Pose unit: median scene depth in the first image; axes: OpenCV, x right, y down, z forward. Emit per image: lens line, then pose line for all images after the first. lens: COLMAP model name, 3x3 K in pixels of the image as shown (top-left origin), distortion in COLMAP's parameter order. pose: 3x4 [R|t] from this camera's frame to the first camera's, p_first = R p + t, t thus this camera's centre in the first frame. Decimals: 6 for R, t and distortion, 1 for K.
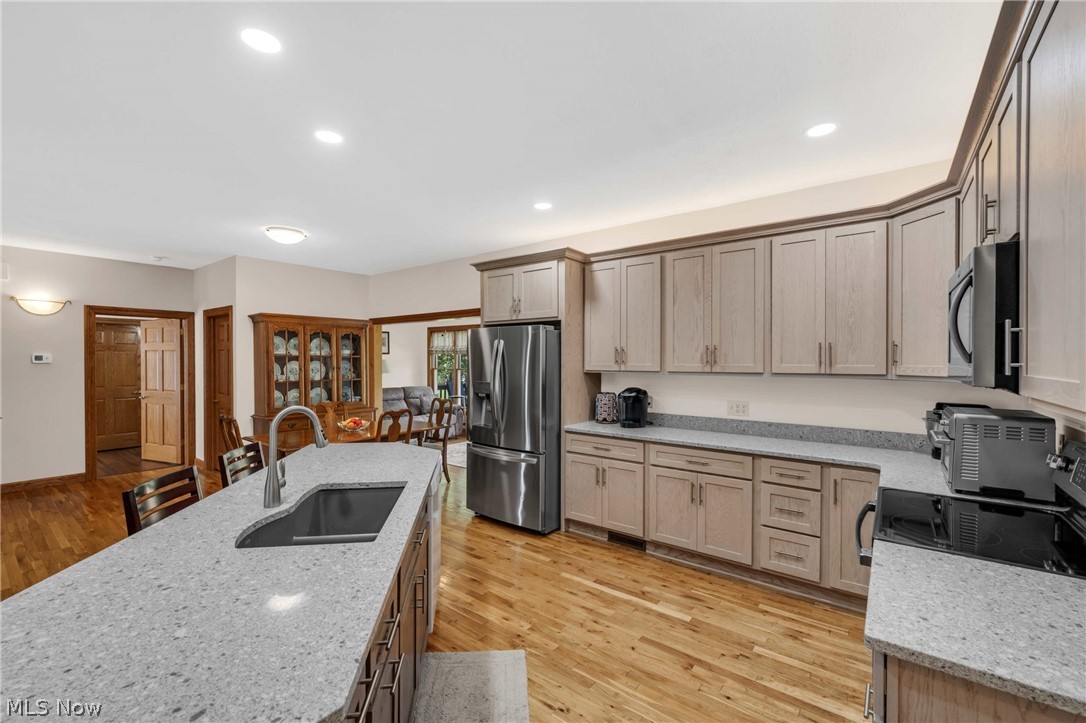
lens RADIAL K [[441.1, 0, 544.2], [0, 441.1, 363.2], [0, 0, 1]] dist [0.005371, 0.000118]
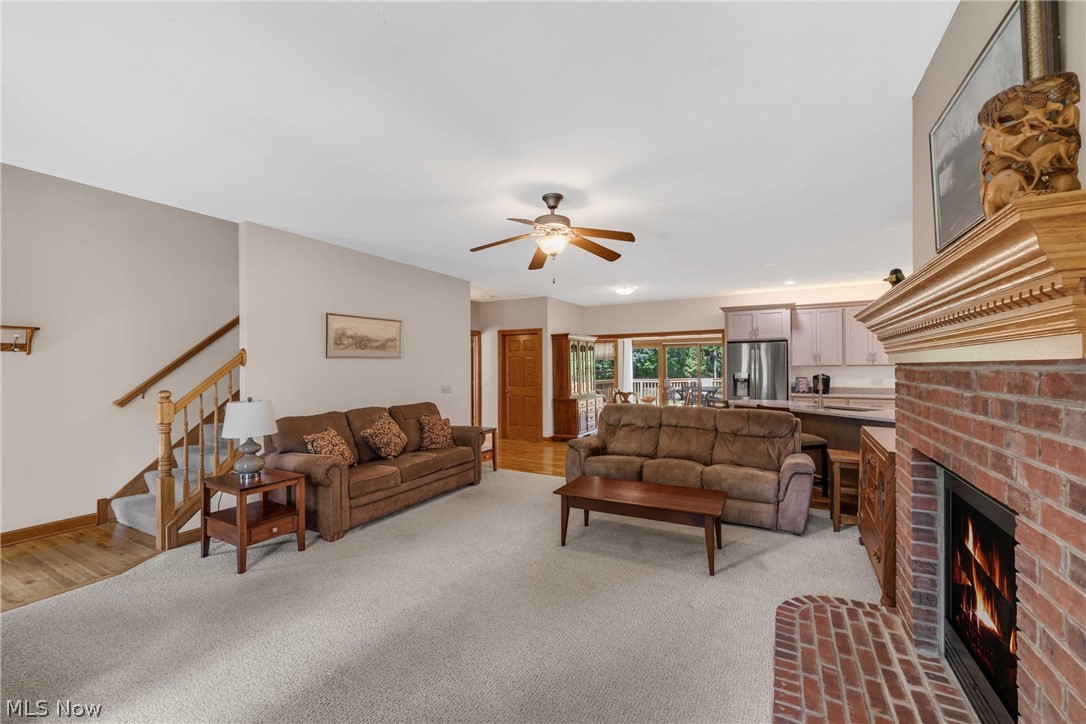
lens RADIAL K [[441.1, 0, 544.2], [0, 441.1, 363.7], [0, 0, 1]] dist [0.005371, 0.000118]
pose [[0.988275, -0.010358, 0.152333, -1.530156], [0.012861, 0.999798, -0.015454, 0.028460], [-0.152142, 0.017232, 0.988208, -0.872565]]
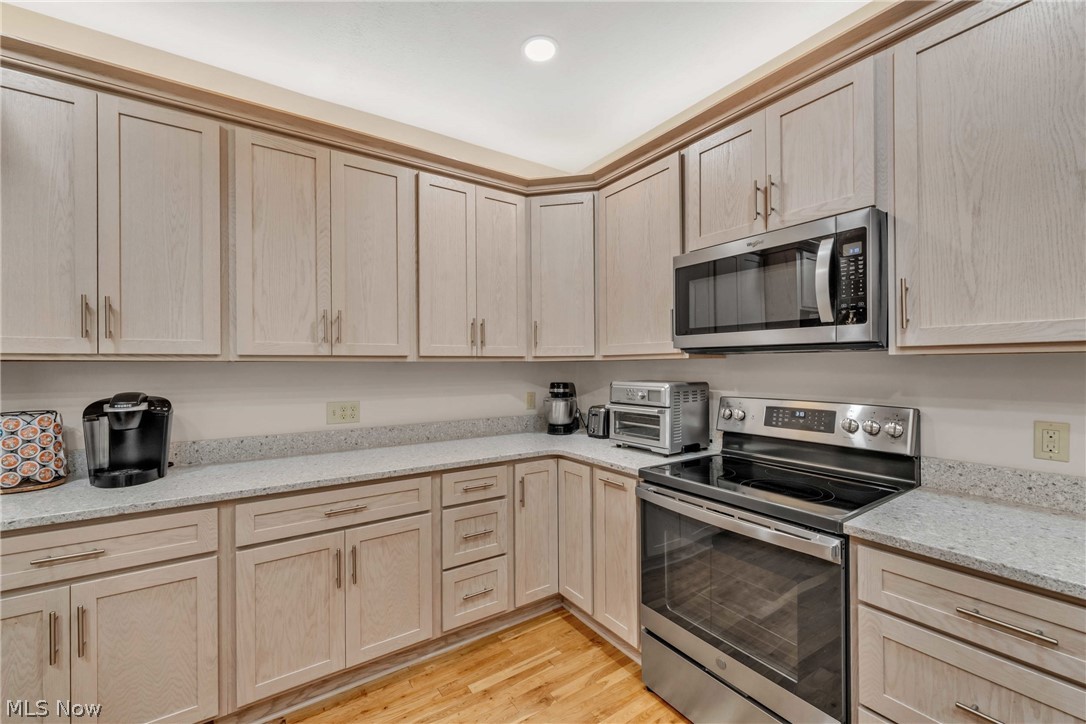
lens RADIAL K [[441.1, 0, 544.2], [0, 441.1, 363.7], [0, 0, 1]] dist [0.005371, 0.000118]
pose [[0.322509, 0.002238, 0.946564, -0.102757], [0.012098, 0.999906, -0.006486, 0.039643], [-0.946489, 0.013544, 0.322452, 0.537534]]
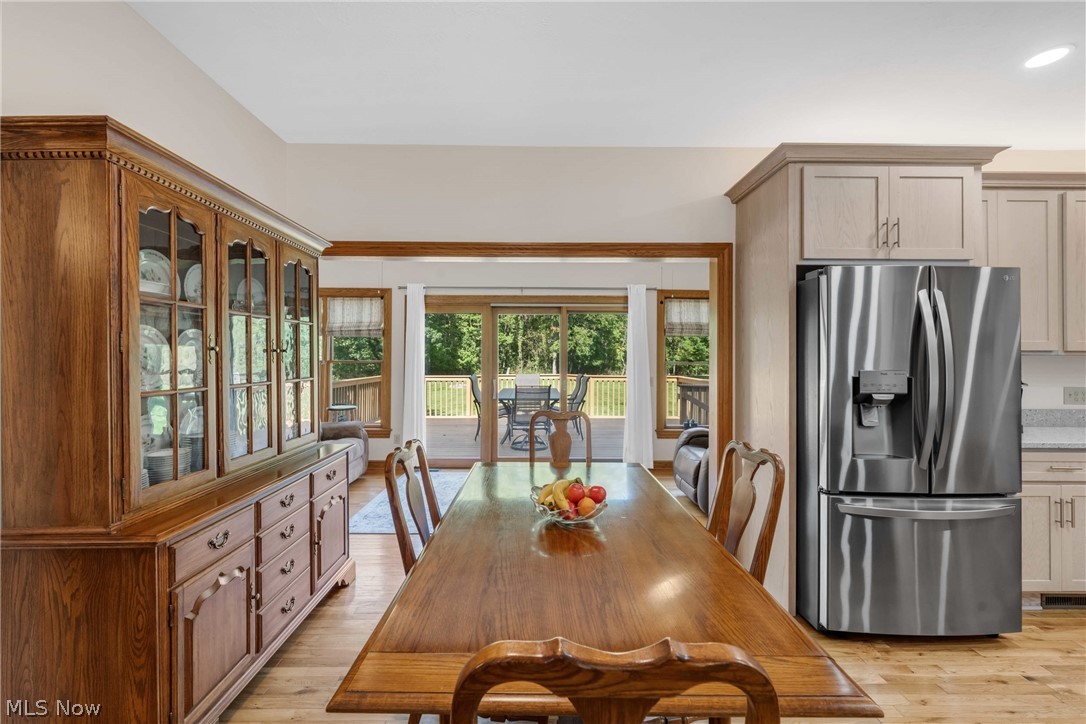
lens RADIAL K [[440.7, 0, 536.8], [0, 440.7, 356.6], [0, 0, 1]] dist [0.001991, 0.000311]
pose [[0.789964, 0.003393, 0.613144, -0.945186], [0.002296, 0.999961, -0.008491, 0.034009], [-0.613150, 0.008116, 0.789925, 1.038416]]
